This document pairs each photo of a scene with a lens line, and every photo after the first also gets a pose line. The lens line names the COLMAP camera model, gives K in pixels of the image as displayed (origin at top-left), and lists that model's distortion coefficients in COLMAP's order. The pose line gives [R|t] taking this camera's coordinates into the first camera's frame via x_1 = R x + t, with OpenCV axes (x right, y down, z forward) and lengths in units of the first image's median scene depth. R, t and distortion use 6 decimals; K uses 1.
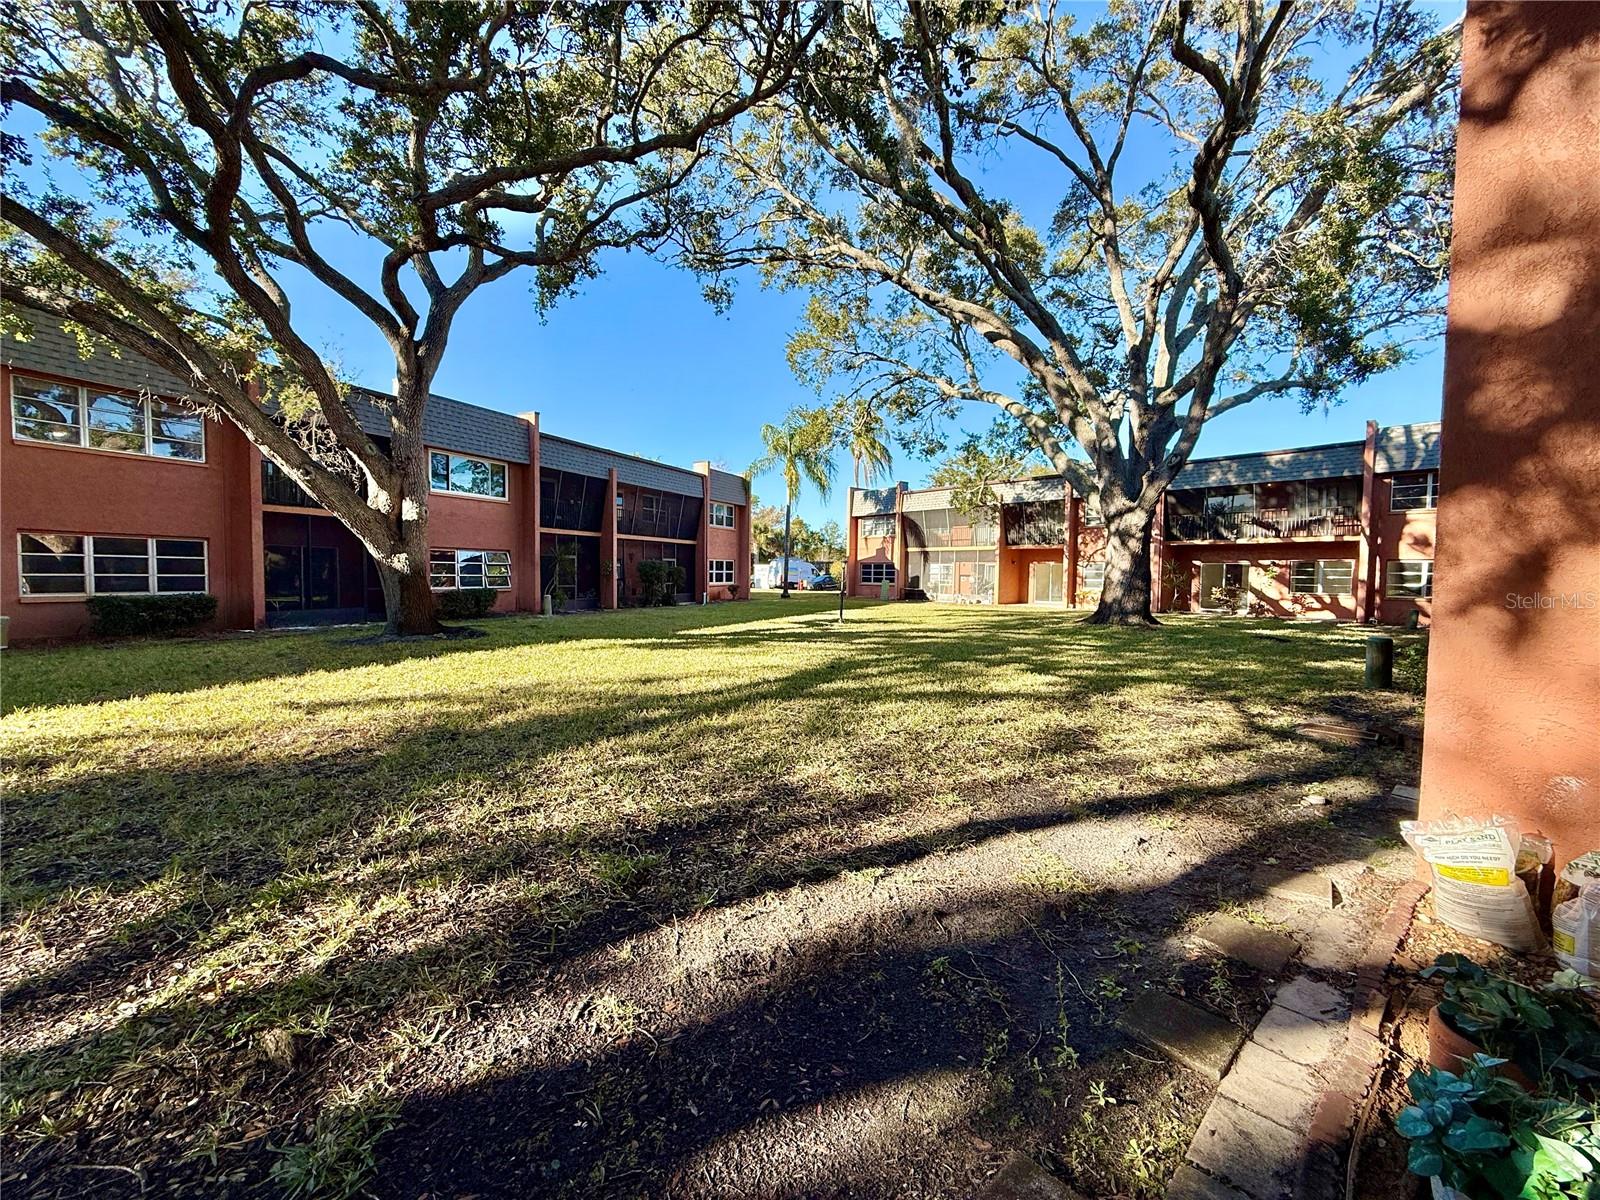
lens RADIAL K [[638.9, 0, 800.0], [0, 638.9, 603.6], [0, 0, 1]] dist [0.004312, -0.000205]
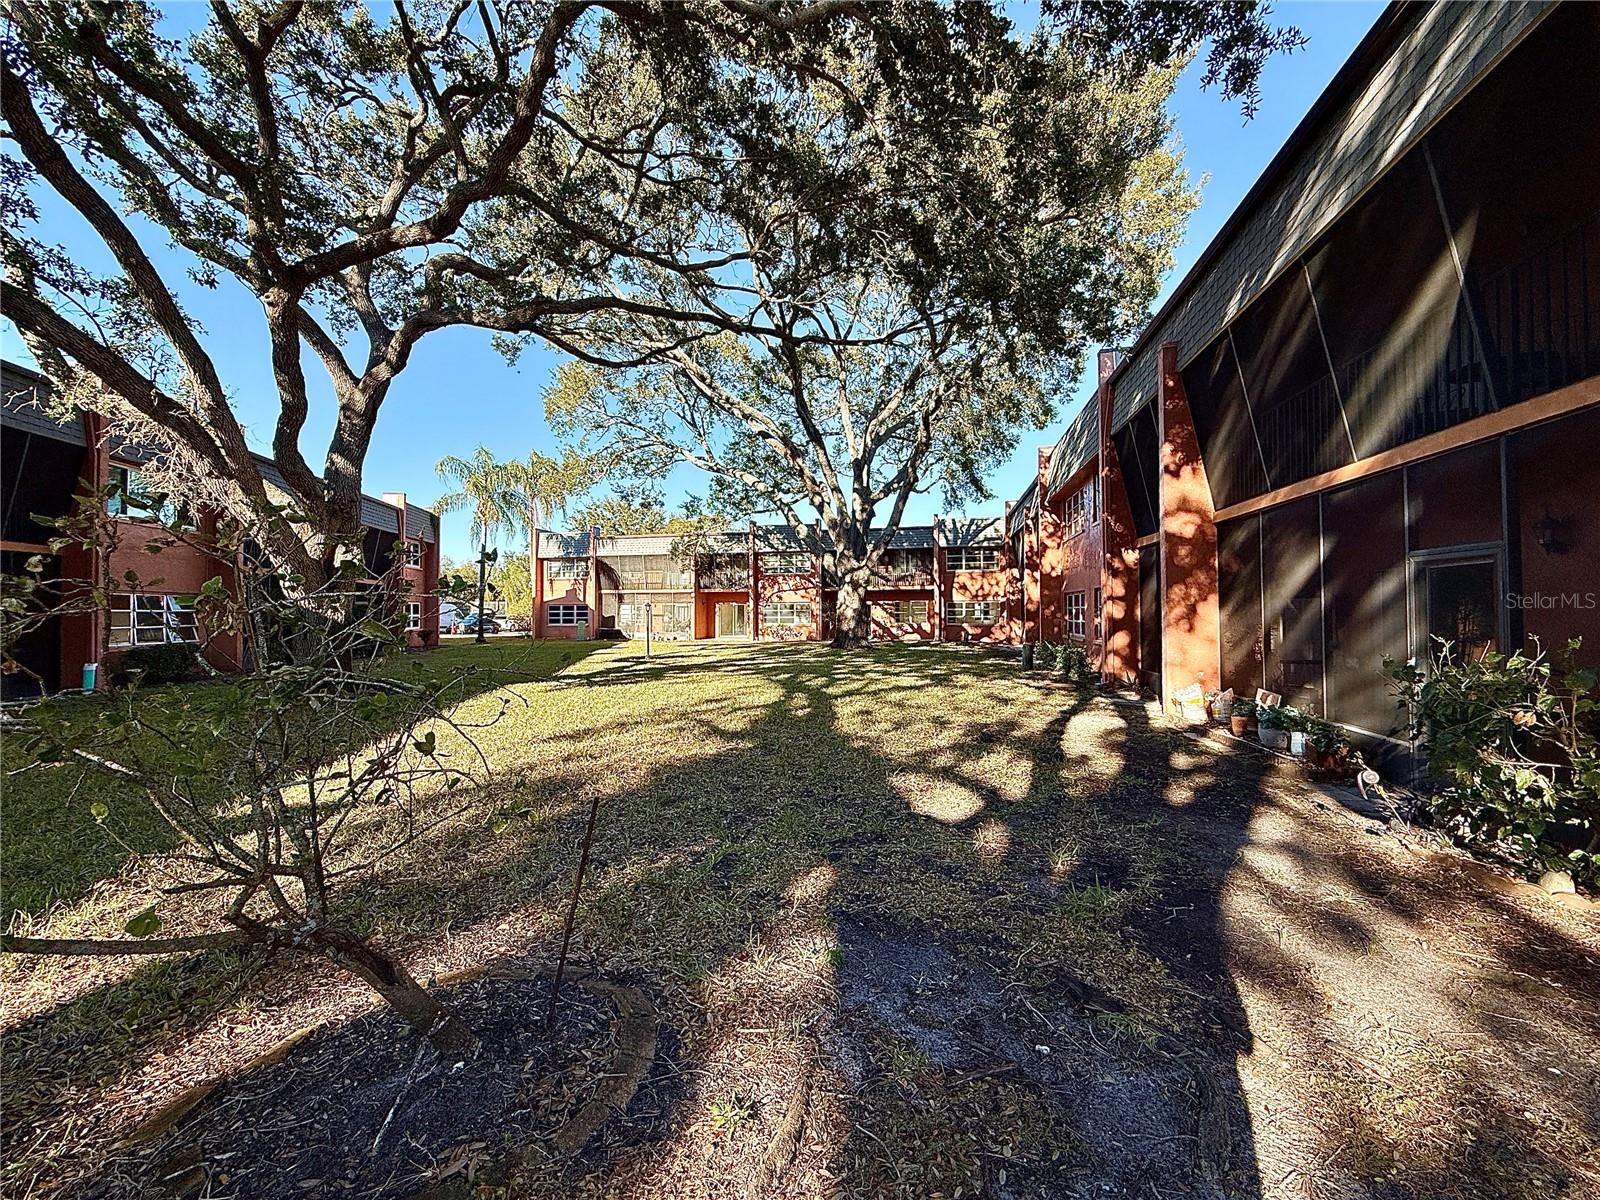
lens RADIAL K [[638.9, 0, 799.0], [0, 638.9, 598.2], [0, 0, 1]] dist [0.004312, -0.000205]
pose [[0.805163, -0.003300, 0.593044, -0.269394], [0.044334, 0.997521, -0.054640, -0.002213], [-0.591394, 0.070286, 0.803314, -0.051594]]
